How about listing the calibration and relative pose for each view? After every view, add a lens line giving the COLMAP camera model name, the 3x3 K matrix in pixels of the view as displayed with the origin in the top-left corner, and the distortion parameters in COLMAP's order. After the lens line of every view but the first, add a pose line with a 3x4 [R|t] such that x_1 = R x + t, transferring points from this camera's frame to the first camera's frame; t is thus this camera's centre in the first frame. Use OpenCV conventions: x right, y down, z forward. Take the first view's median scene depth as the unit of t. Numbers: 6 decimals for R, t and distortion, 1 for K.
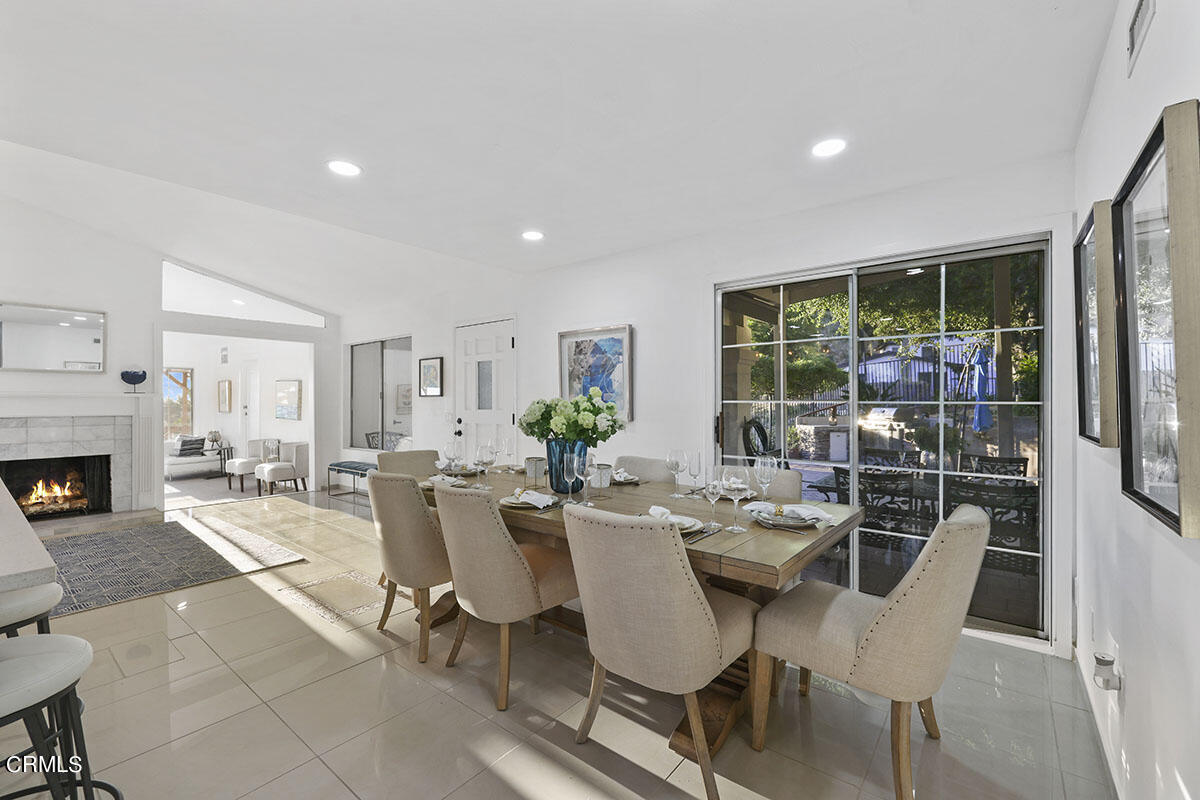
lens RADIAL K [[504.2, 0, 598.8], [0, 504.2, 401.1], [0, 0, 1]] dist [0.001470, -0.000014]
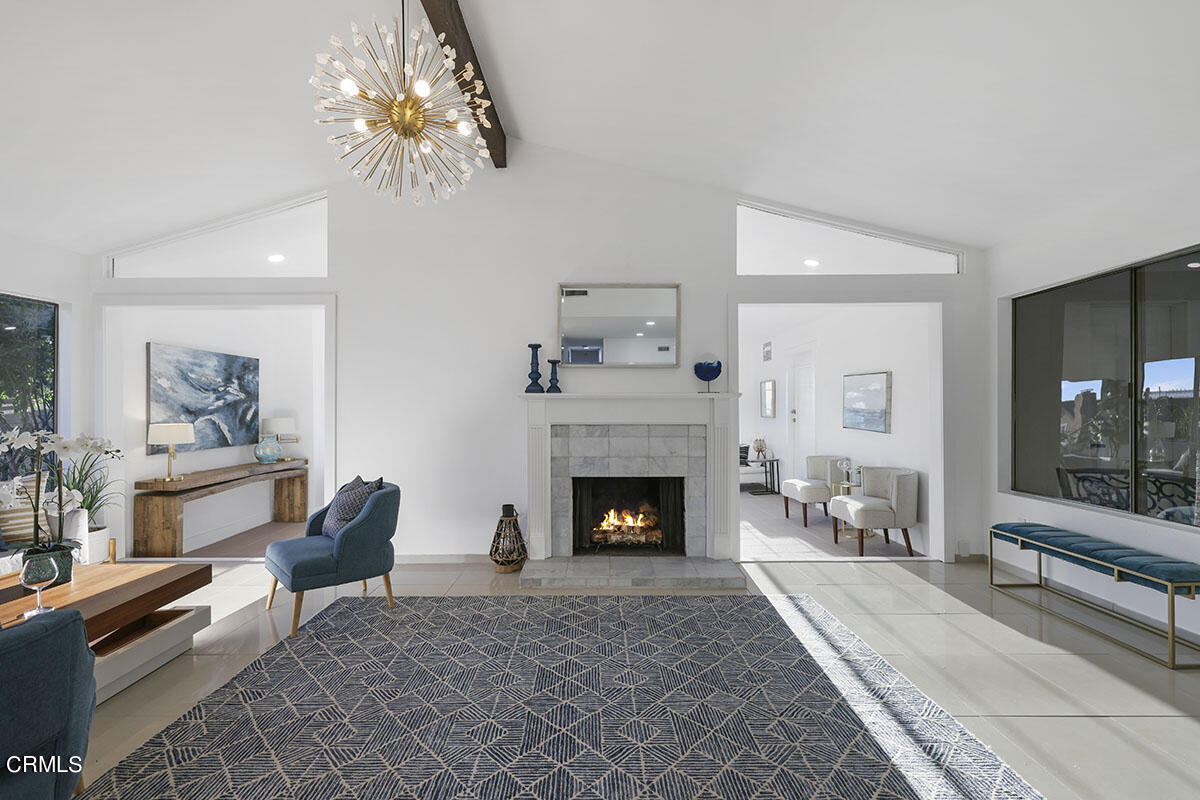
lens RADIAL K [[513.9, 0, 596.9], [0, 513.9, 405.1], [0, 0, 1]] dist [-0.000347, 0.000171]
pose [[0.626099, -0.000857, -0.779743, -0.457650], [0.001959, 0.999998, 0.000474, 0.000852], [0.779741, -0.001825, 0.626100, 0.427284]]
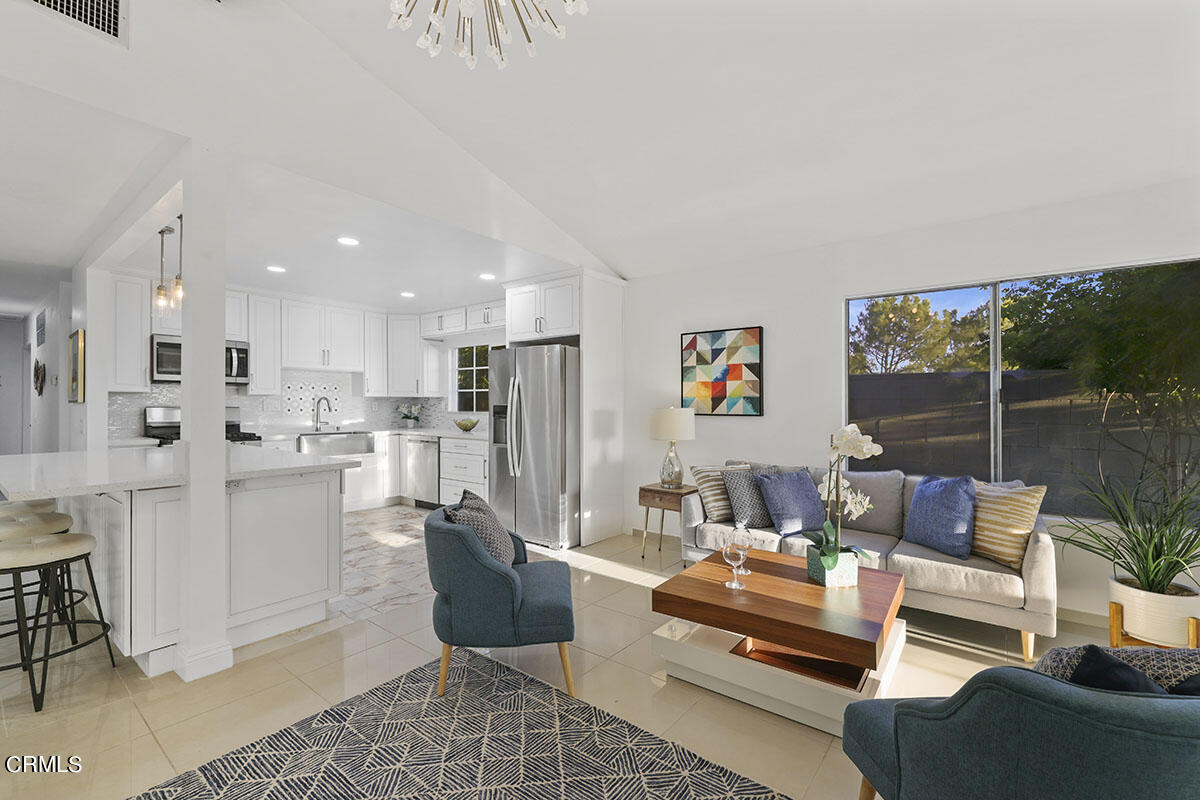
lens RADIAL K [[509.5, 0, 593.2], [0, 509.5, 400.5], [0, 0, 1]] dist [-0.001257, 0.000016]
pose [[-0.999942, -0.002256, -0.010525, -0.899949], [-0.002173, 0.999967, -0.007839, 0.001443], [0.010542, -0.007816, -0.999914, 0.778933]]
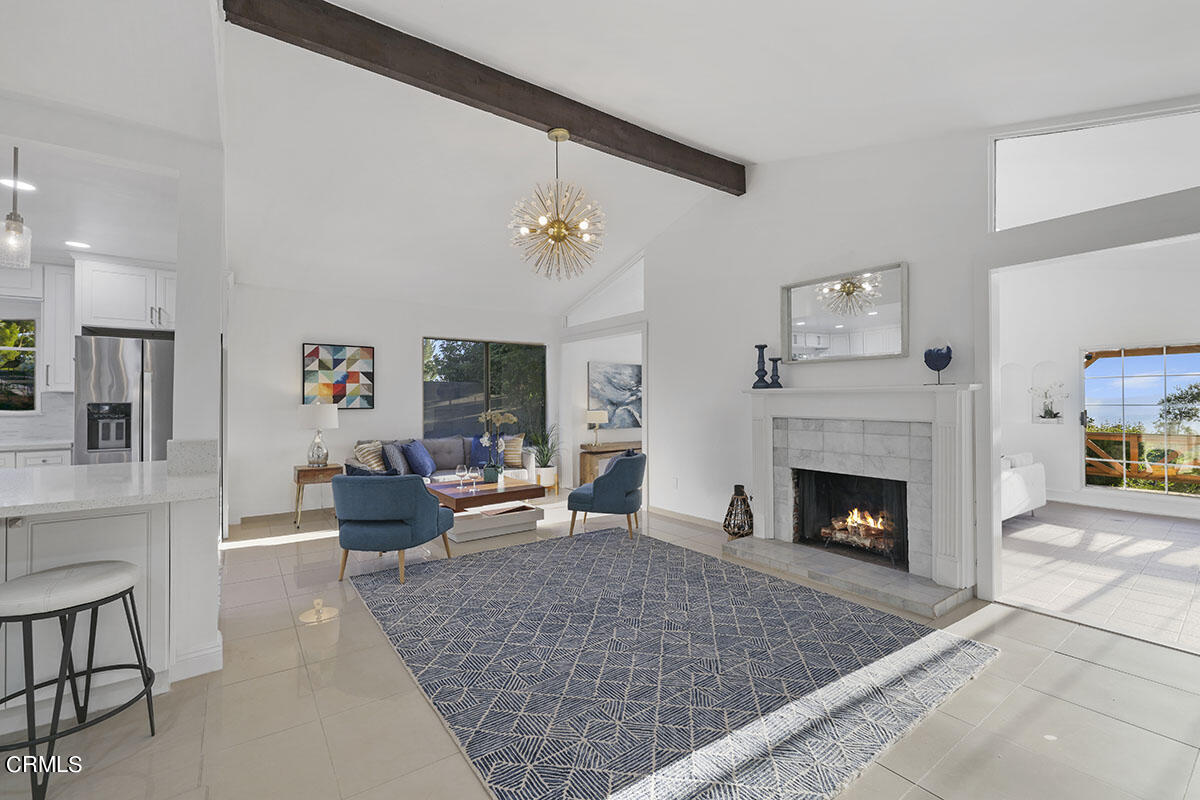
lens RADIAL K [[509.5, 0, 593.2], [0, 509.5, 400.5], [0, 0, 1]] dist [-0.001257, 0.000016]
pose [[-0.273636, 0.002888, -0.961829, -0.231307], [0.003676, 0.999991, 0.001957, 0.000004], [0.961826, -0.003001, -0.273644, 0.782822]]
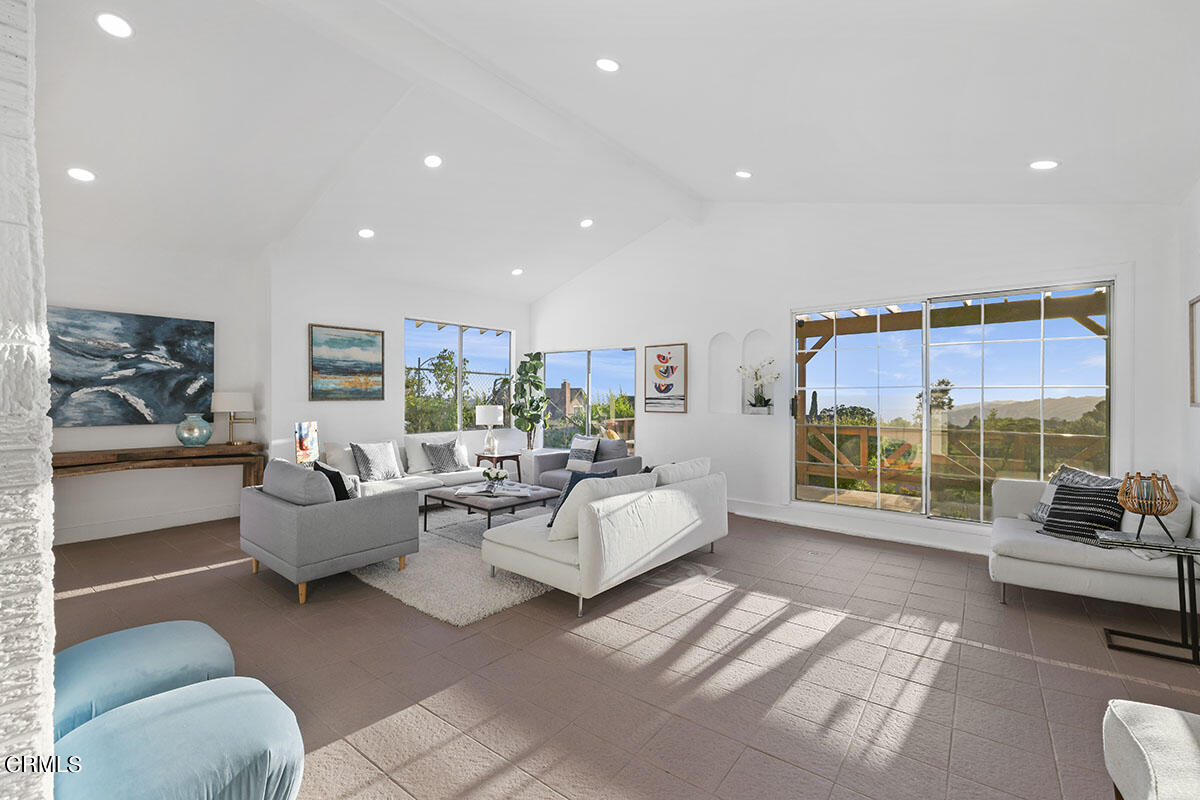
lens RADIAL K [[509.5, 0, 593.2], [0, 509.5, 400.5], [0, 0, 1]] dist [-0.001257, 0.000016]
pose [[-0.004398, 0.011491, -0.999924, -0.867598], [-0.001376, 0.999933, 0.011497, 0.032191], [0.999989, 0.001427, -0.004382, 1.274785]]
